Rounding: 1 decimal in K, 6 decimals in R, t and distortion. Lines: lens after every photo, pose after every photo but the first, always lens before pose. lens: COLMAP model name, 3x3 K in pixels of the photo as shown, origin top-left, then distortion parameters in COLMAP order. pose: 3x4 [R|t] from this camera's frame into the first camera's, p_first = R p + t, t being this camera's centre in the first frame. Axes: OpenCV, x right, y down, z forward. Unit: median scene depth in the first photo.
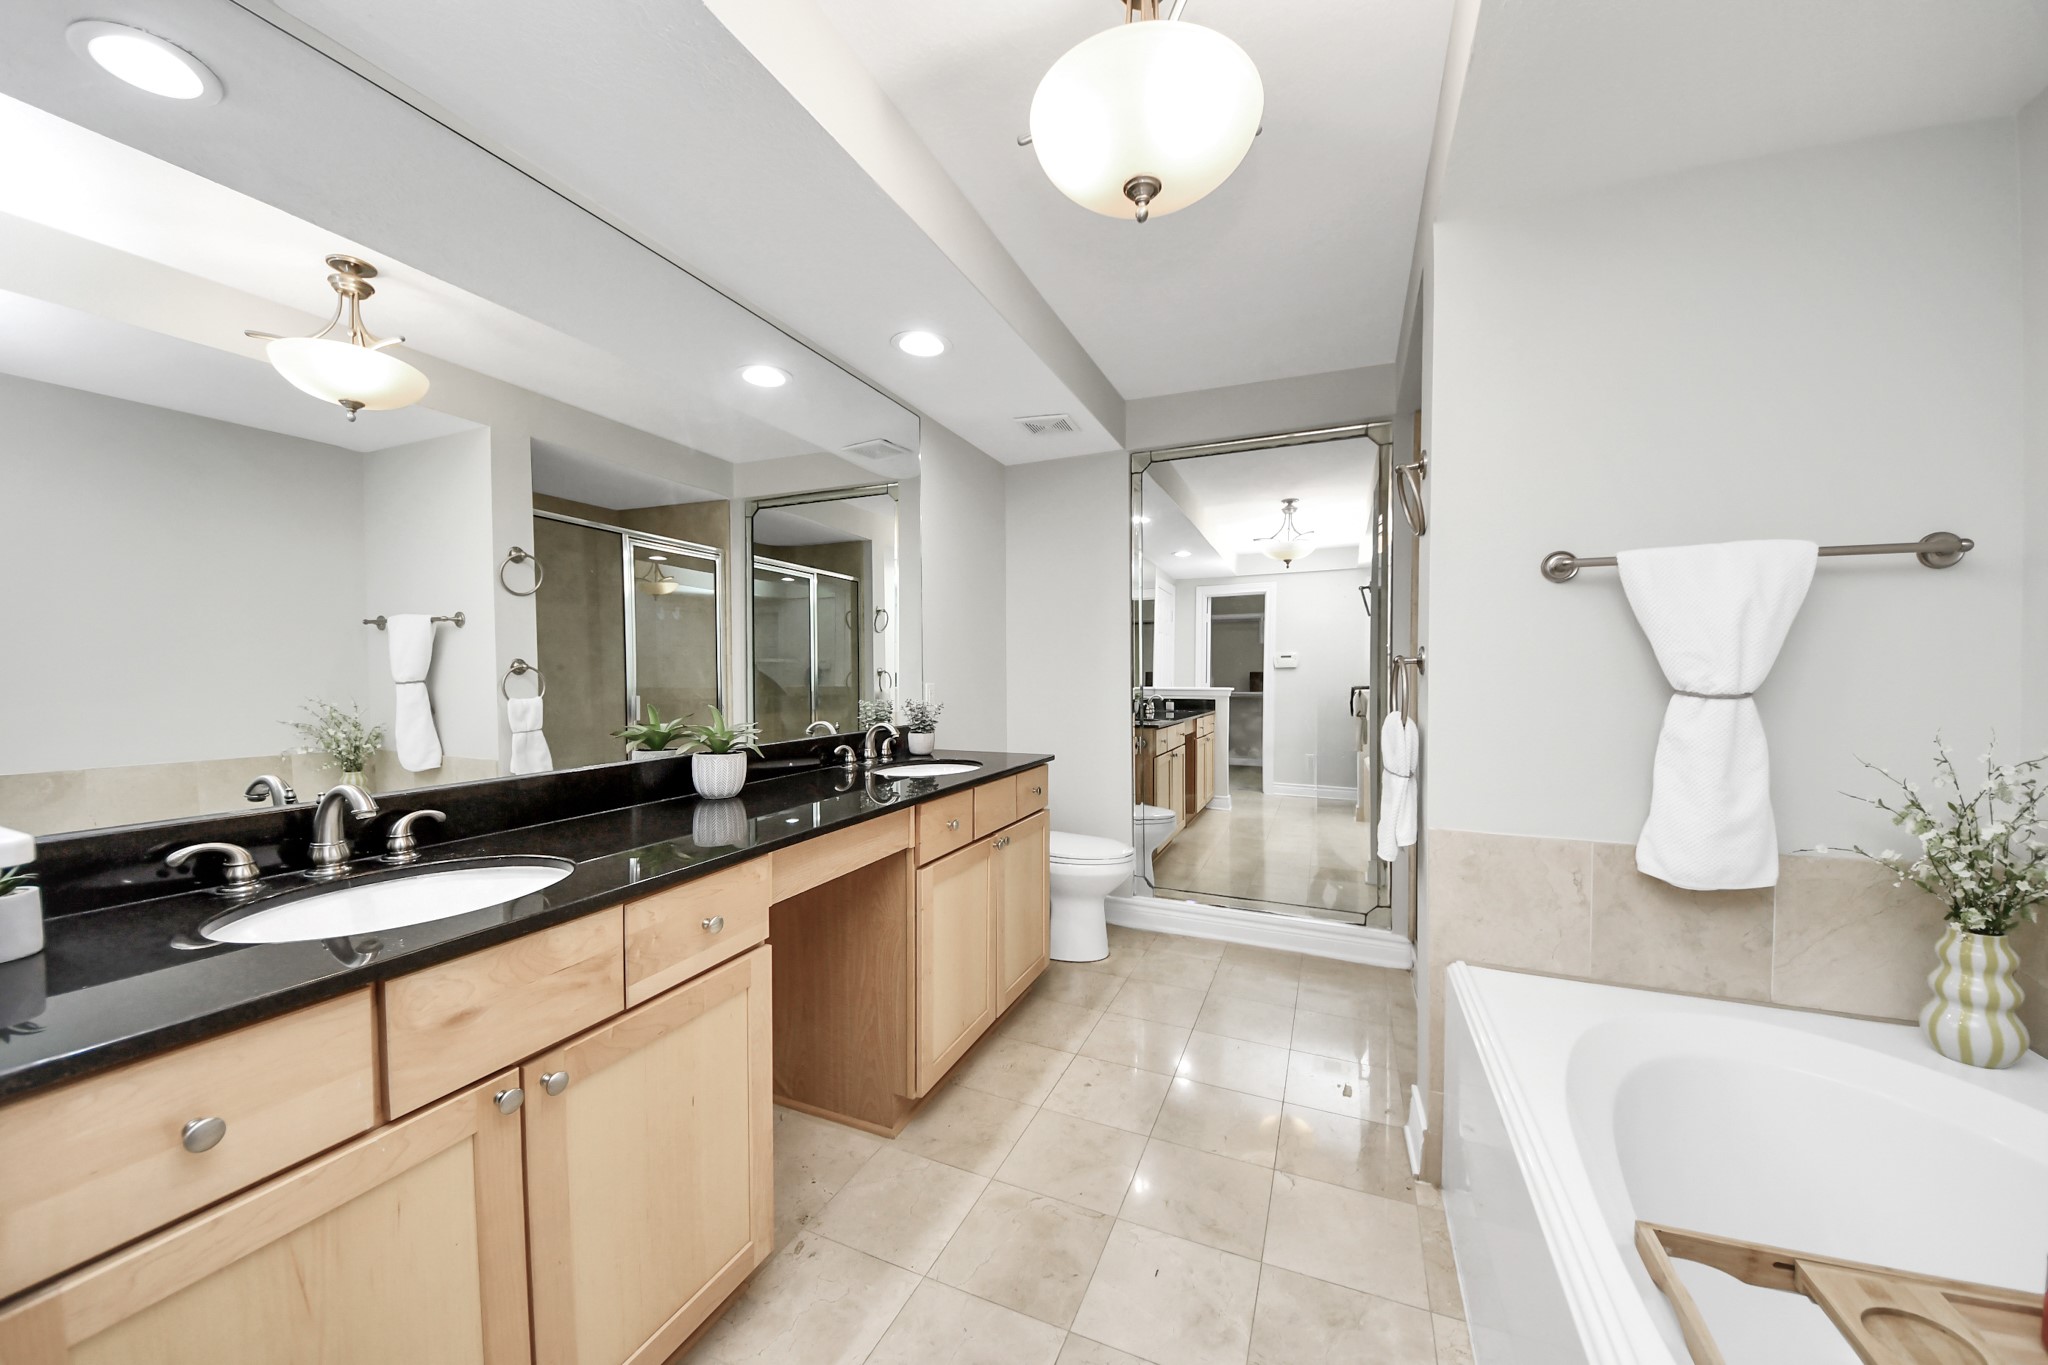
lens RADIAL K [[735.7, 0, 1047.4], [0, 735.7, 715.3], [0, 0, 1]] dist [-0.004578, -0.005049]
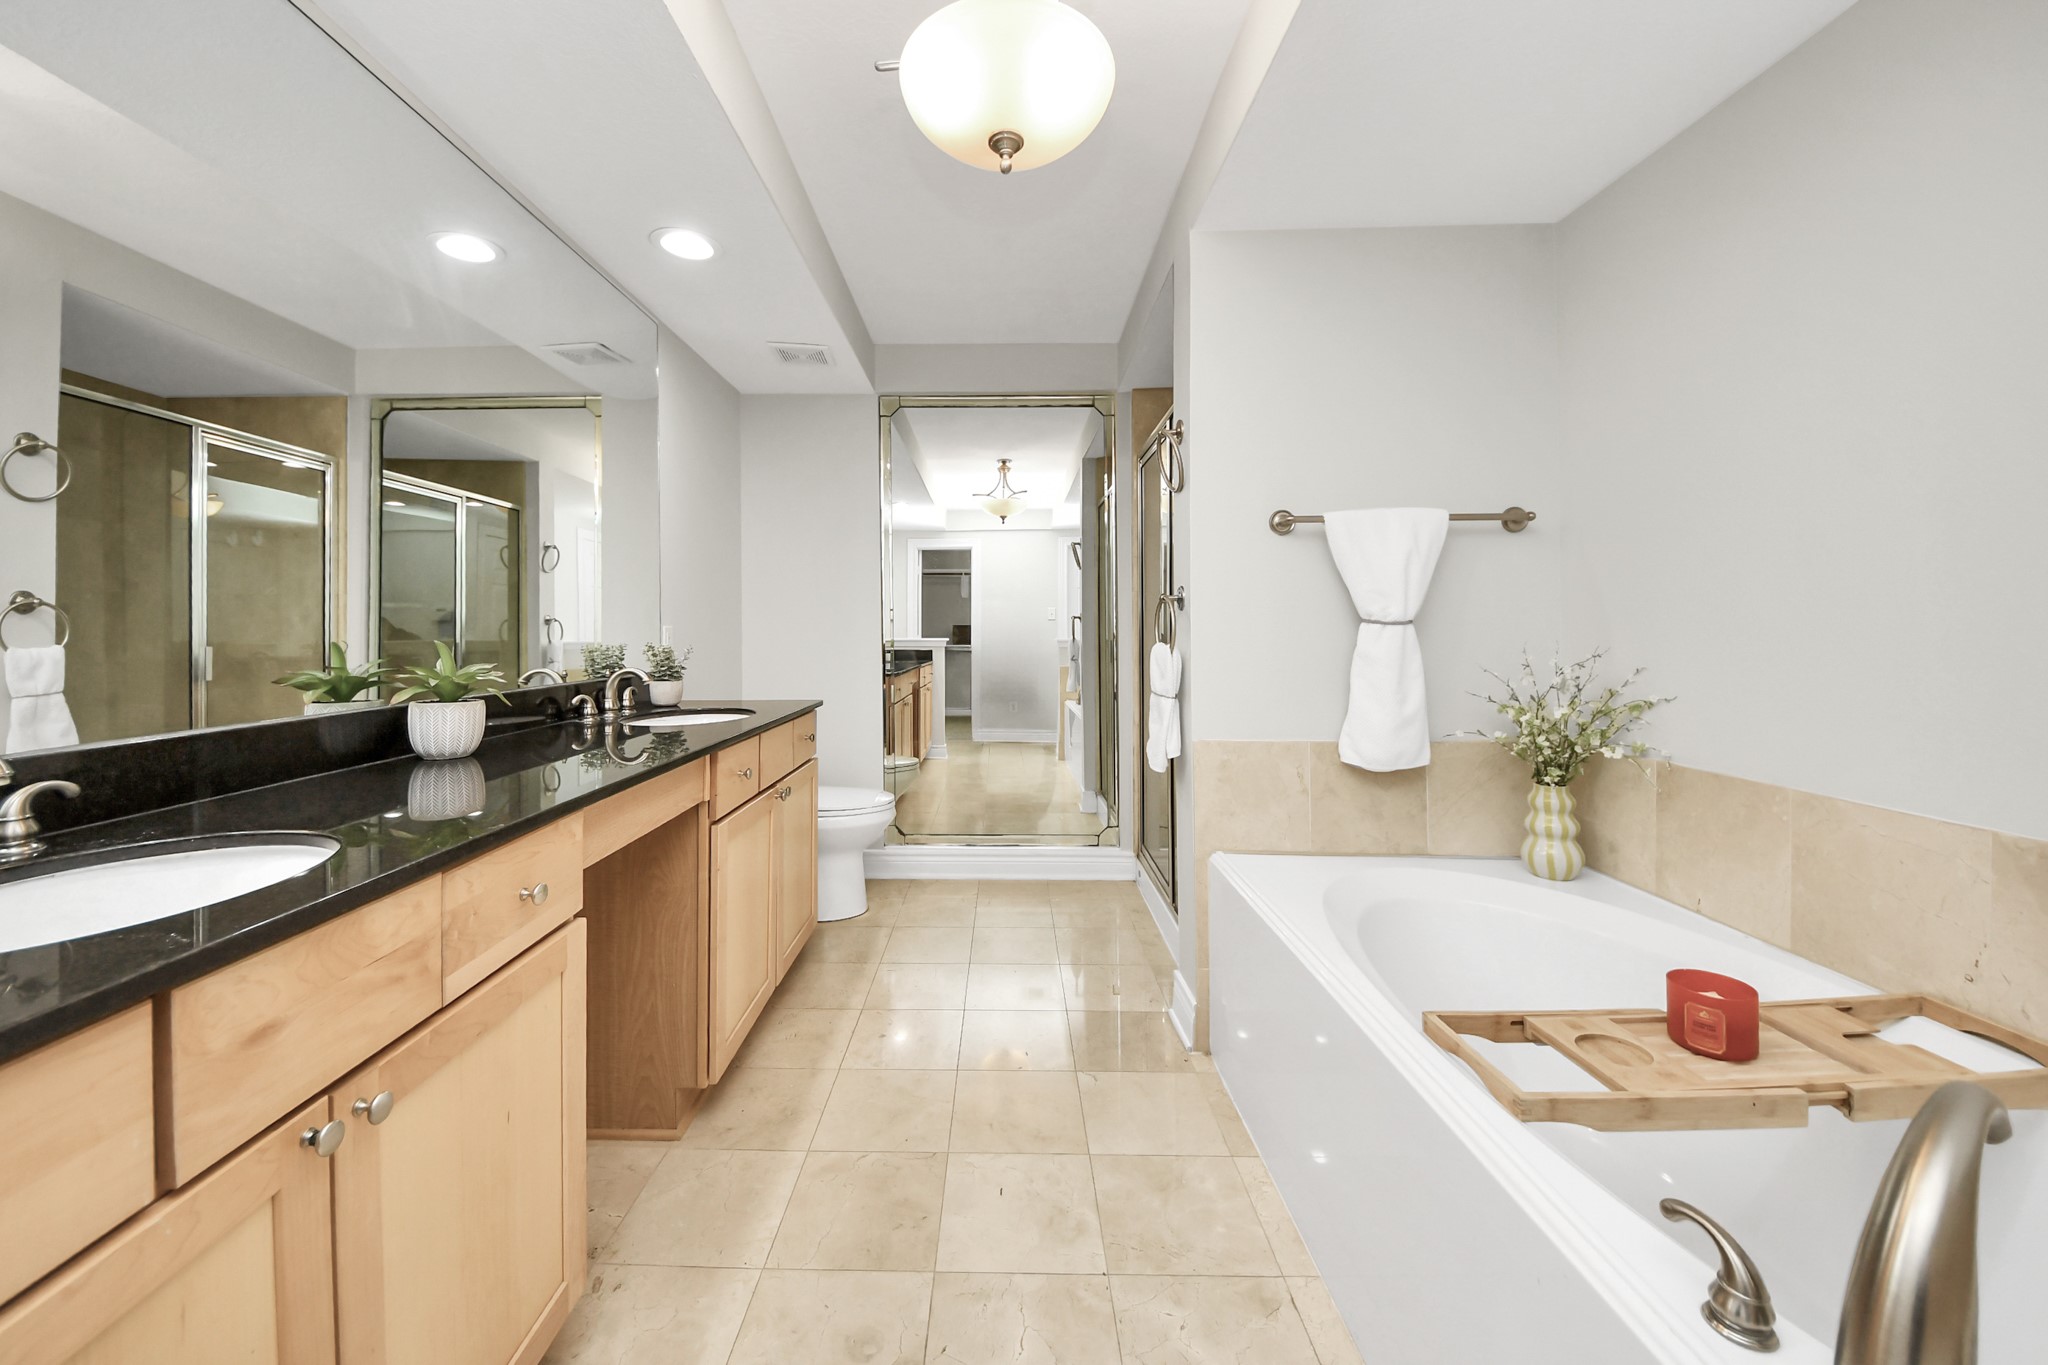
lens RADIAL K [[735.7, 0, 1067.5], [0, 735.7, 641.5], [0, 0, 1]] dist [-0.004578, -0.005049]
pose [[0.920312, -0.013874, 0.390938, -0.122977], [0.026157, 0.999317, -0.026112, 0.022327], [-0.390309, 0.034257, 0.920046, 0.002955]]
